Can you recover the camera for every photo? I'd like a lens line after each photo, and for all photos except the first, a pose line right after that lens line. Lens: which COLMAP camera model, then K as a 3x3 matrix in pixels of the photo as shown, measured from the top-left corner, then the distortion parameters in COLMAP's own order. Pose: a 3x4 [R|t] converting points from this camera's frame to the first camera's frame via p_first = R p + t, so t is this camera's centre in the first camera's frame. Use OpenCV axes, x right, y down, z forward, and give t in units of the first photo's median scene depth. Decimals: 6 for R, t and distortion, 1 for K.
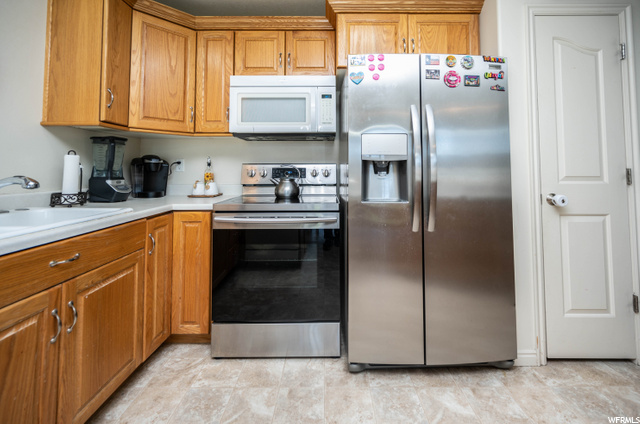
lens RADIAL K [[273.0, 0, 331.1], [0, 273.0, 159.3], [0, 0, 1]] dist [0.000974, 0.000240]
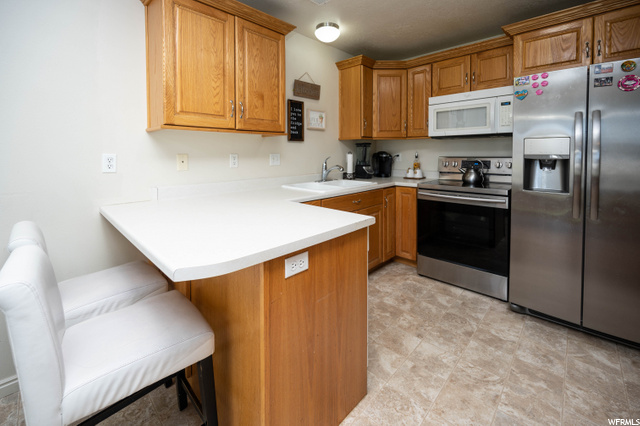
lens RADIAL K [[273.0, 0, 331.1], [0, 273.0, 160.3], [0, 0, 1]] dist [0.000974, 0.000240]
pose [[0.735074, 0.015202, -0.677816, 0.262220], [0.029589, 0.998077, 0.054474, -0.071322], [0.677341, -0.060098, 0.733211, -0.483156]]
